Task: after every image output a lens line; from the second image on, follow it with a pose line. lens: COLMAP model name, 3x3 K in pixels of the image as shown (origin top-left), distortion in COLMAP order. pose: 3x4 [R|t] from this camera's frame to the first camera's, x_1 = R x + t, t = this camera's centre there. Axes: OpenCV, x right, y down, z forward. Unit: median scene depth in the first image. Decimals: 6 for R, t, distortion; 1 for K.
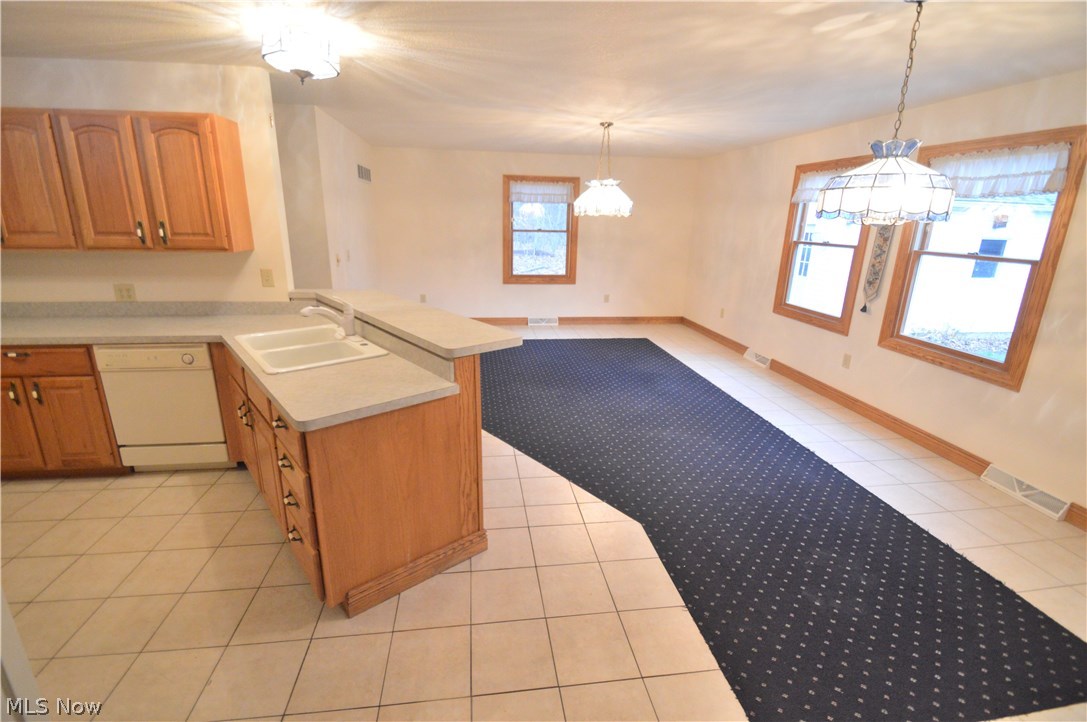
lens RADIAL K [[482.0, 0, 539.3], [0, 482.0, 355.2], [0, 0, 1]] dist [-0.024706, -0.000299]
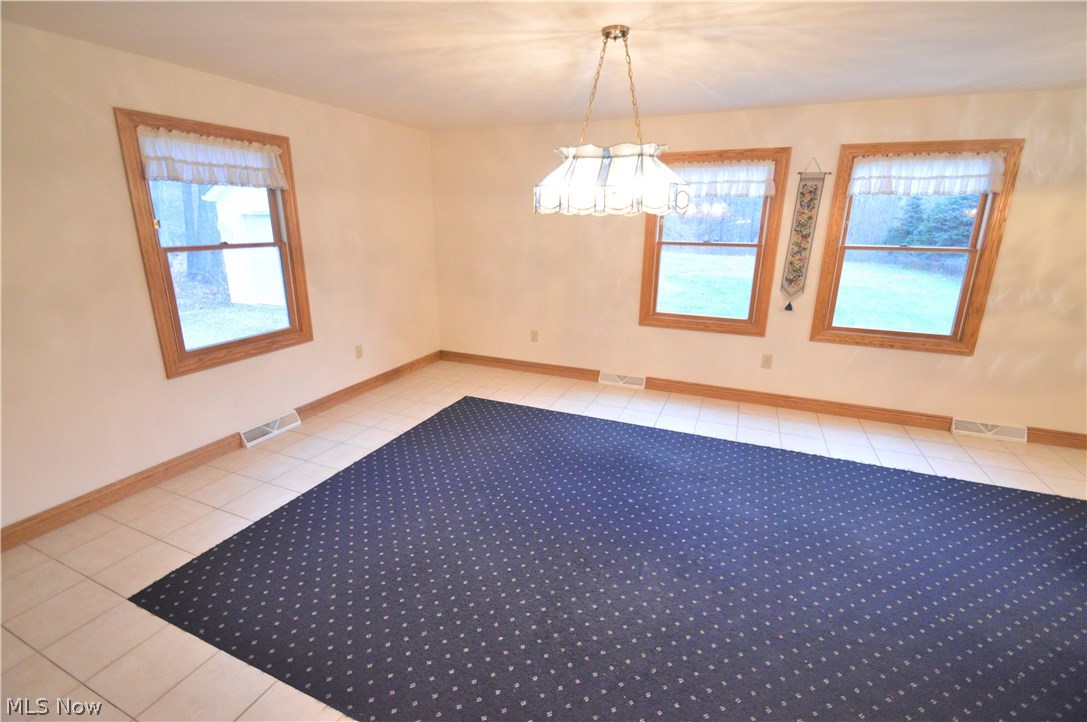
lens RADIAL K [[484.6, 0, 544.0], [0, 484.6, 356.0], [0, 0, 1]] dist [-0.002275, -0.000592]
pose [[0.517010, -0.246922, 0.819591, -0.394649], [0.235866, 0.961518, 0.140894, -0.241246], [-0.822841, 0.120470, 0.555355, 0.805414]]
